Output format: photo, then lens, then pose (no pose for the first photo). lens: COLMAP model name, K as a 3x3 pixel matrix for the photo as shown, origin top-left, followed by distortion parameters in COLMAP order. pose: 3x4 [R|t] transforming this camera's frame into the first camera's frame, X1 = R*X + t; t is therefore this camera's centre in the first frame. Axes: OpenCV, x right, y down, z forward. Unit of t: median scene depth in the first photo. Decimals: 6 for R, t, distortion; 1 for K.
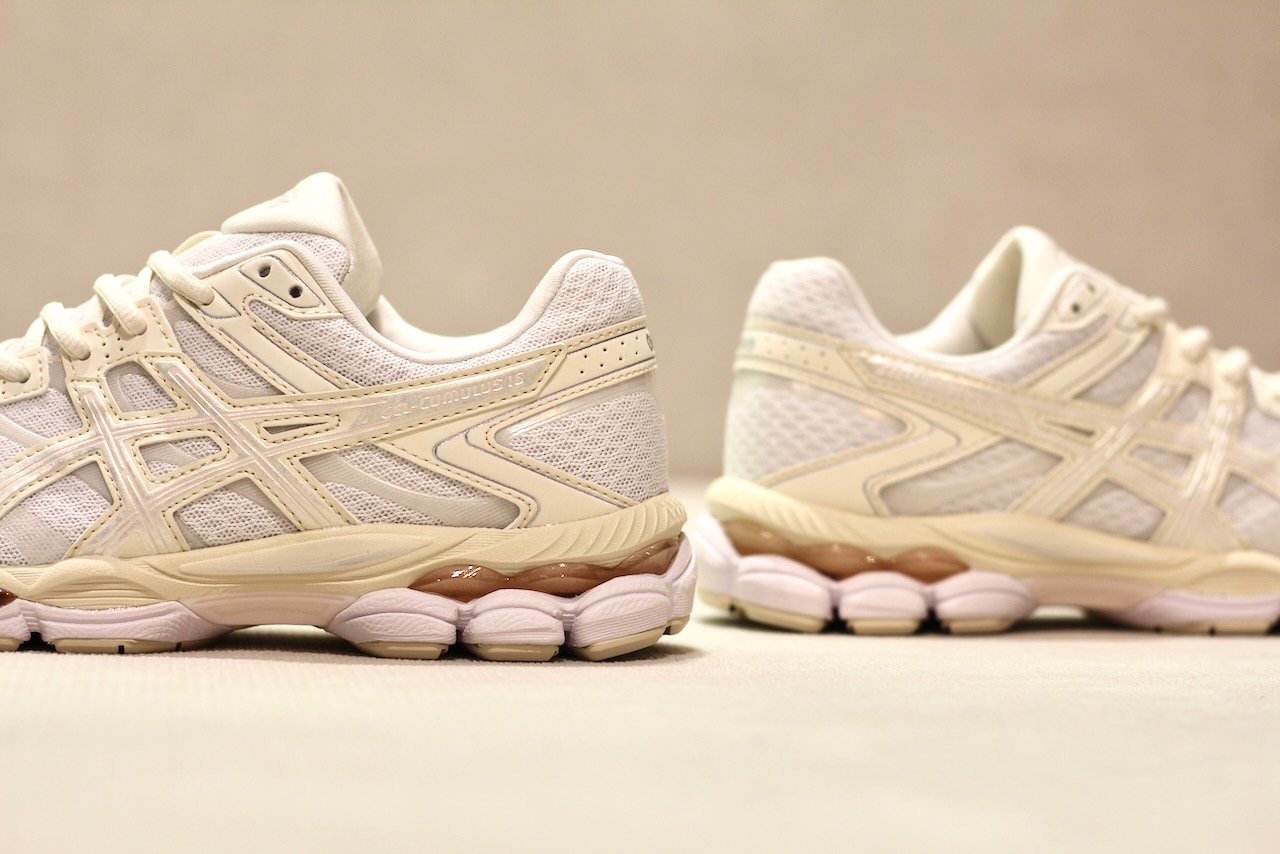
lens RADIAL K [[3036.5, 0, 640.0], [0, 3036.5, 427.0], [0, 0, 1]] dist [-0.070483, -0.552212]
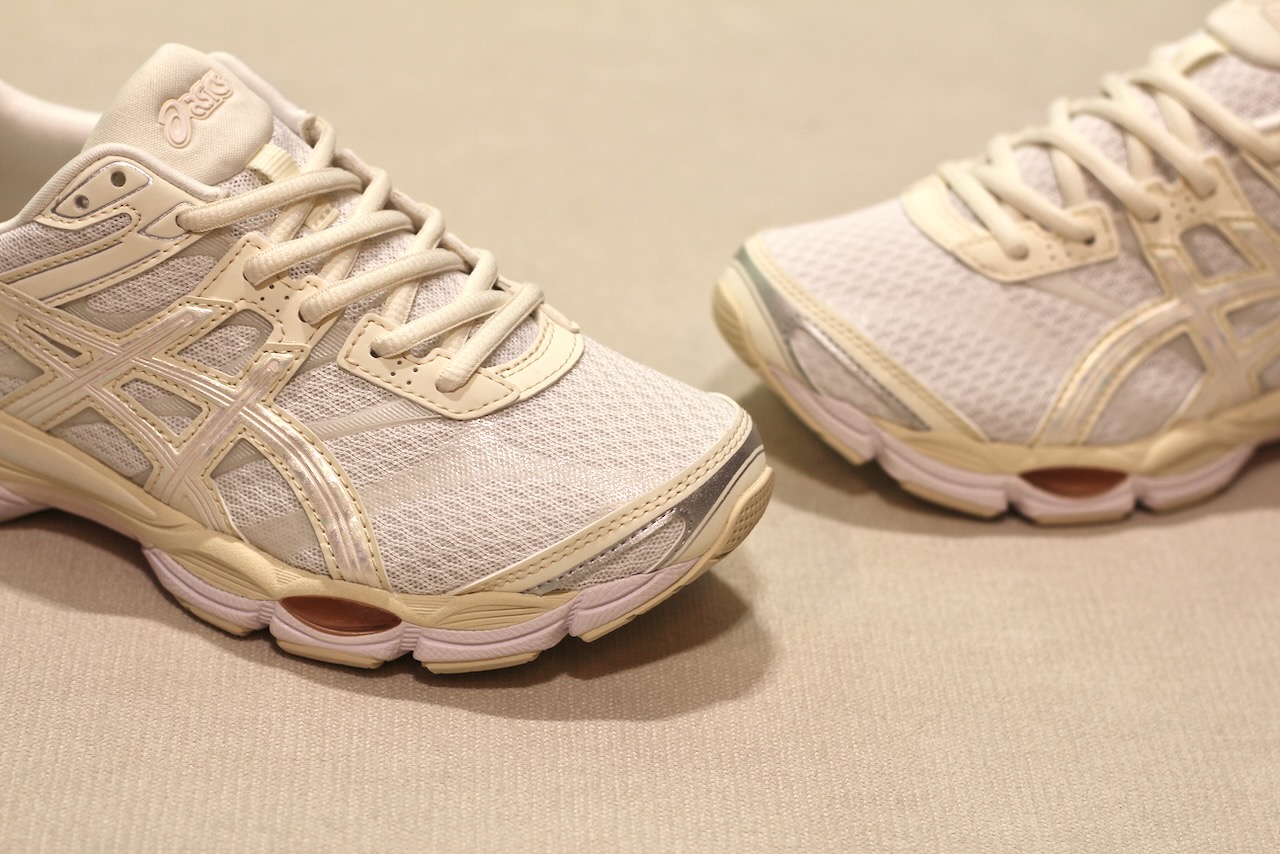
lens RADIAL K [[3036.5, 0, 640.0], [0, 3036.5, 427.0], [0, 0, 1]] dist [-0.070483, -0.552212]
pose [[0.917810, -0.155864, 0.365145, -0.721564], [-0.055121, 0.860783, 0.505979, -0.463923], [-0.393175, -0.484520, 0.781443, 0.259473]]
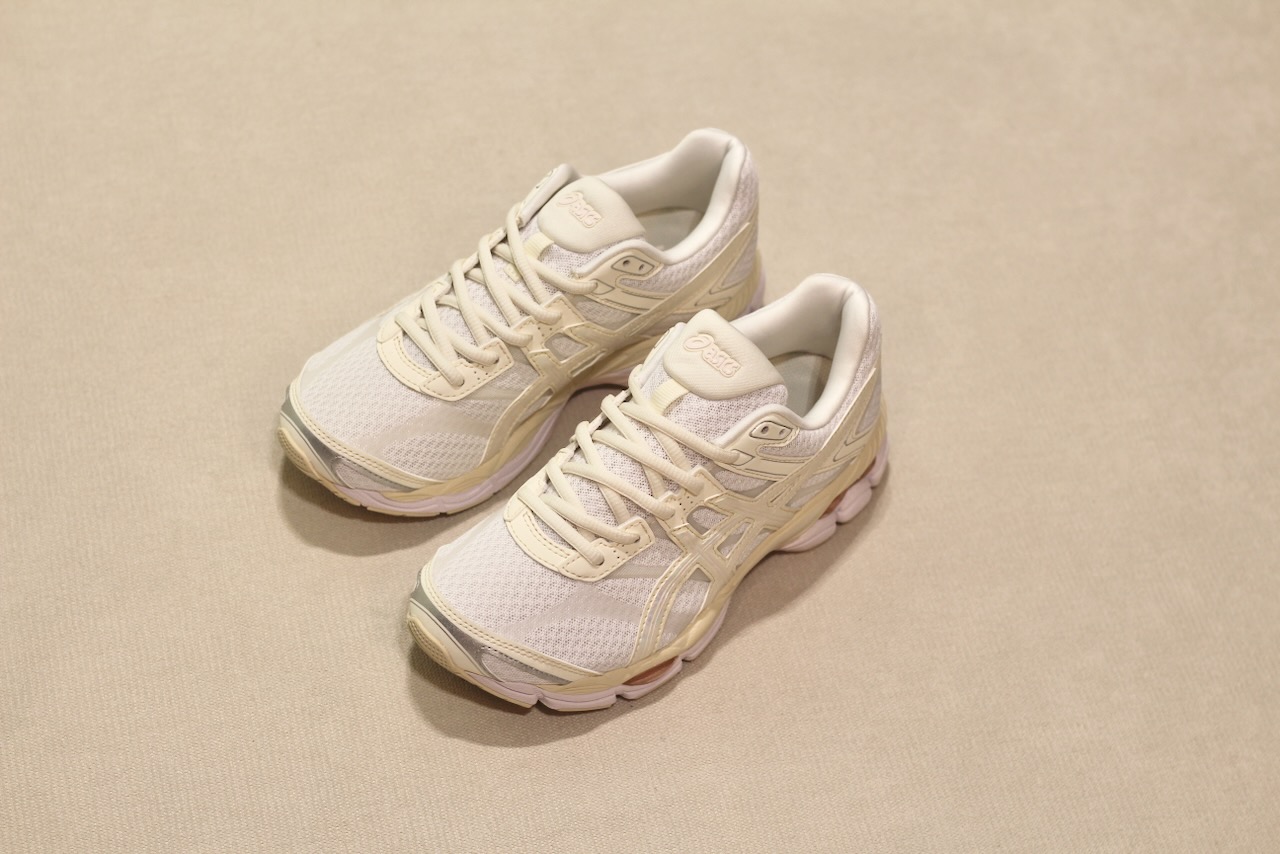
lens RADIAL K [[3036.5, 0, 640.0], [0, 3036.5, 427.0], [0, 0, 1]] dist [-0.070483, -0.552212]
pose [[0.663808, -0.519886, 0.537658, -1.044354], [-0.100221, 0.650572, 0.752803, -1.273361], [-0.741157, -0.553602, 0.379751, 0.435669]]
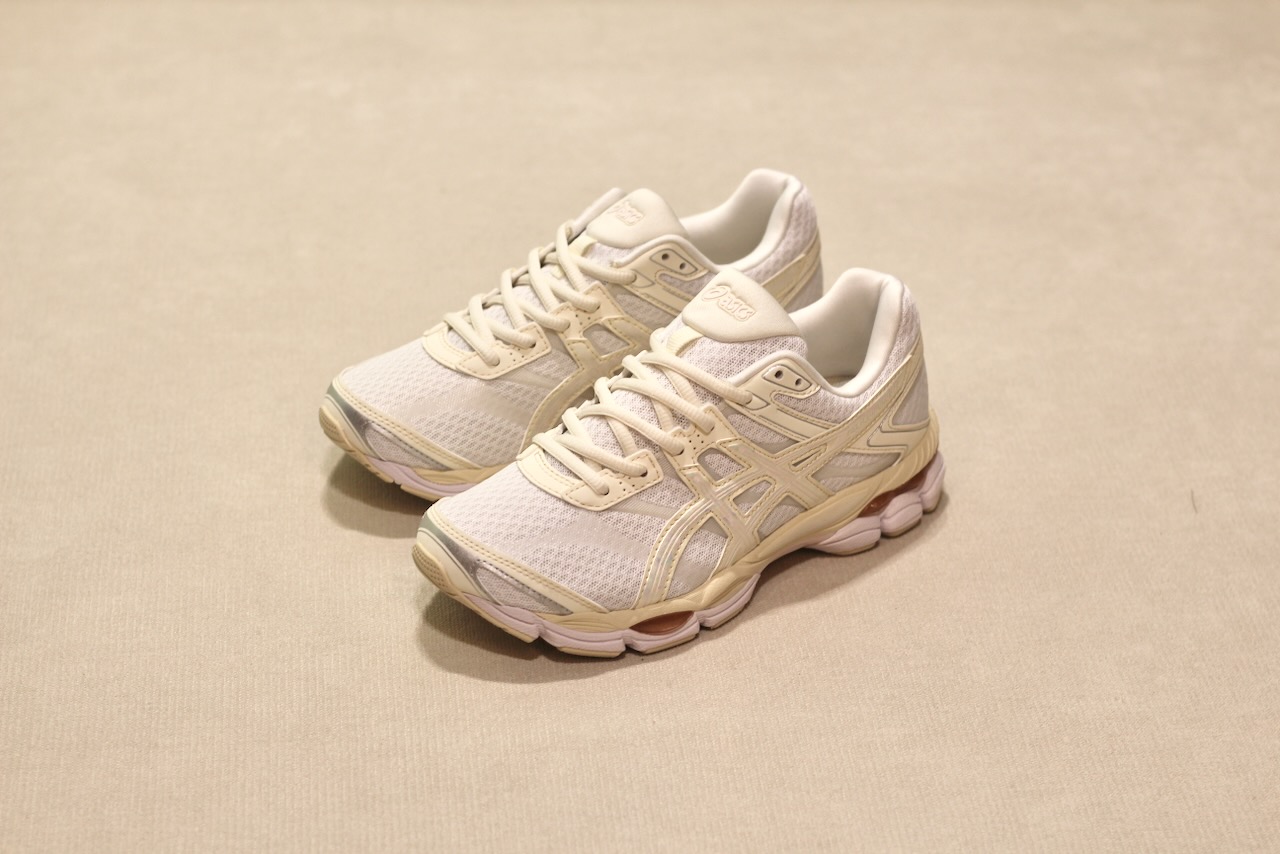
lens RADIAL K [[3036.5, 0, 640.0], [0, 3036.5, 427.0], [0, 0, 1]] dist [-0.070483, -0.552212]
pose [[0.761681, -0.336970, 0.553438, -1.088117], [-0.005474, 0.850757, 0.525531, -0.880171], [-0.647929, -0.403317, 0.646160, -0.007350]]
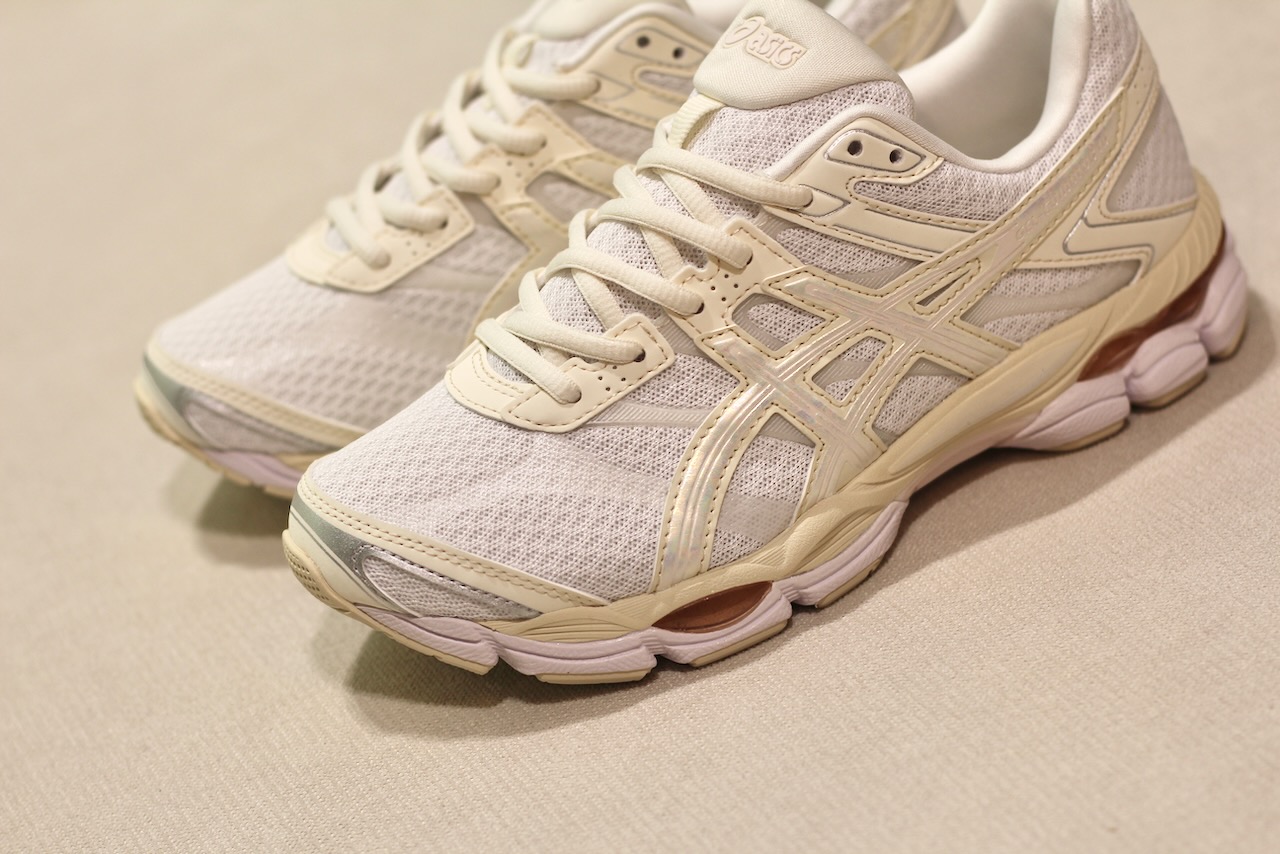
lens RADIAL K [[3036.5, 0, 640.0], [0, 3036.5, 427.0], [0, 0, 1]] dist [-0.070483, -0.552212]
pose [[0.820749, -0.452429, 0.348825, -0.537589], [0.257950, 0.838292, 0.480342, -0.440049], [-0.509738, -0.304261, 0.804732, 0.270635]]
